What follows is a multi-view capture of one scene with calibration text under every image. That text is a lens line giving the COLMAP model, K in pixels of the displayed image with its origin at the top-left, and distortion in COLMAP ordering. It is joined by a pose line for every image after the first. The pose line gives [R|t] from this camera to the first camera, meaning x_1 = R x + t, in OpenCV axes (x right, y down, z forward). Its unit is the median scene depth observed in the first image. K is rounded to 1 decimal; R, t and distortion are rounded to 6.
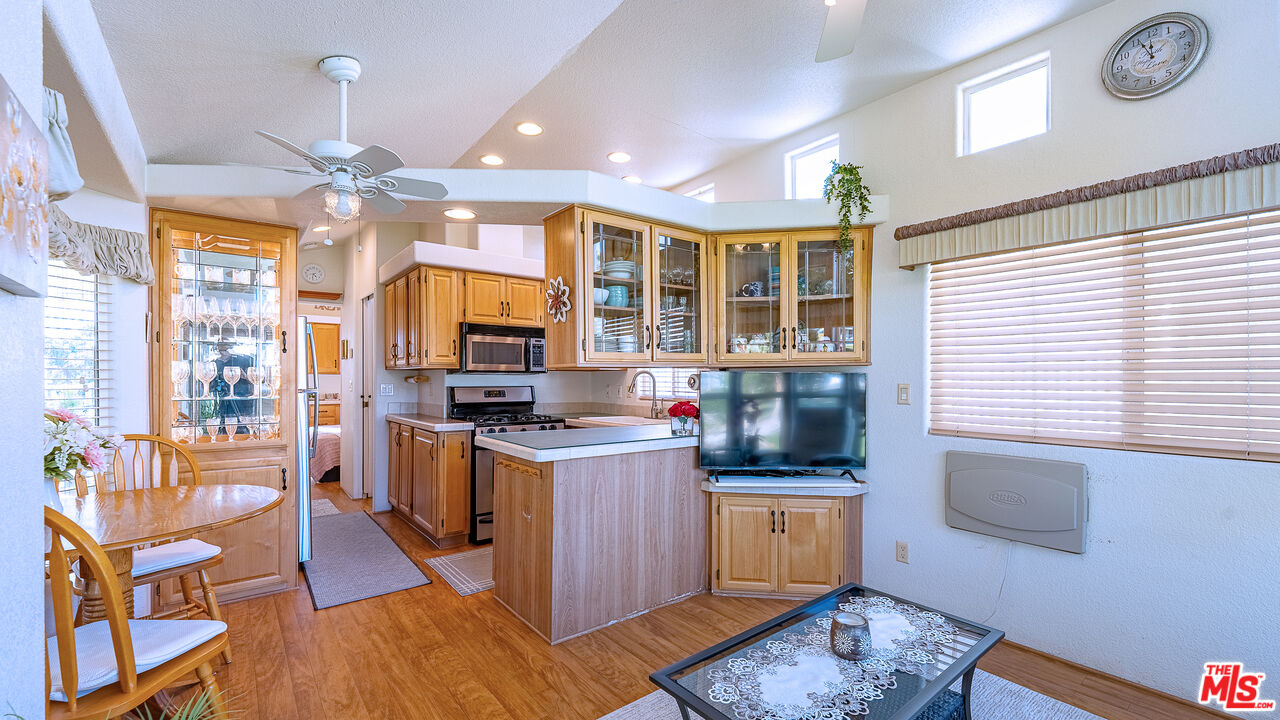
lens RADIAL K [[510.4, 0, 611.8], [0, 510.4, 379.5], [0, 0, 1]] dist [0.001062, -0.000786]
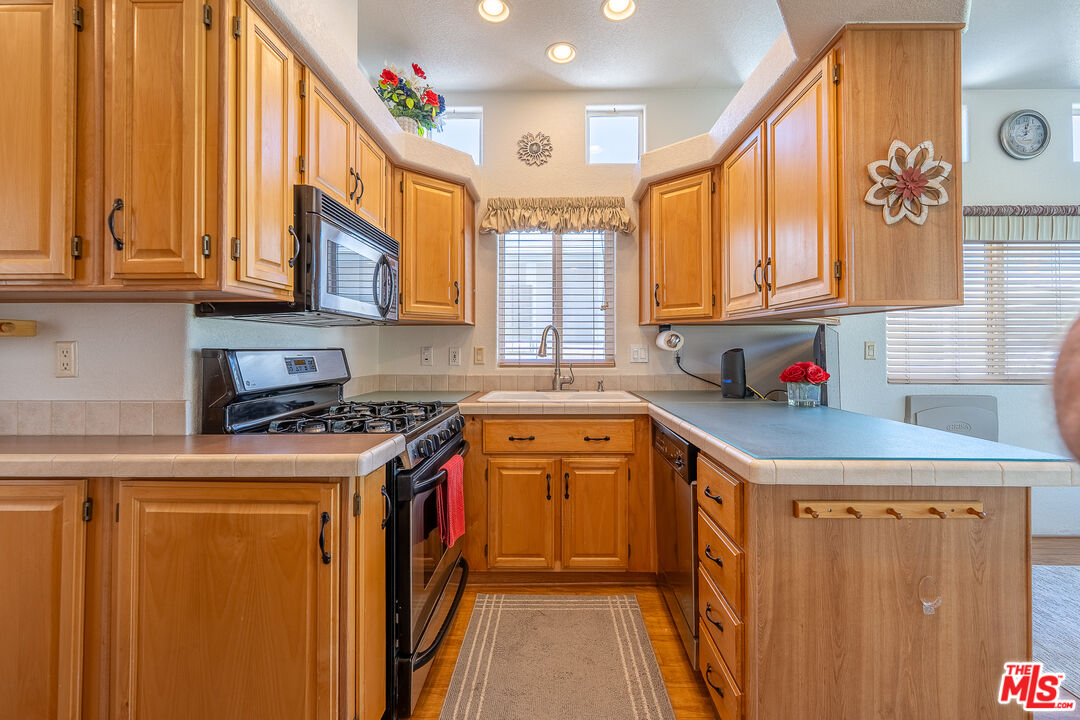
lens RADIAL K [[459.7, 0, 531.0], [0, 459.7, 341.5], [0, 0, 1]] dist [0.001626, -0.000233]
pose [[0.606296, 0.013567, 0.795124, -0.765749], [0.001898, 0.999827, -0.018507, 0.027381], [-0.795237, 0.012730, 0.606165, 1.039380]]
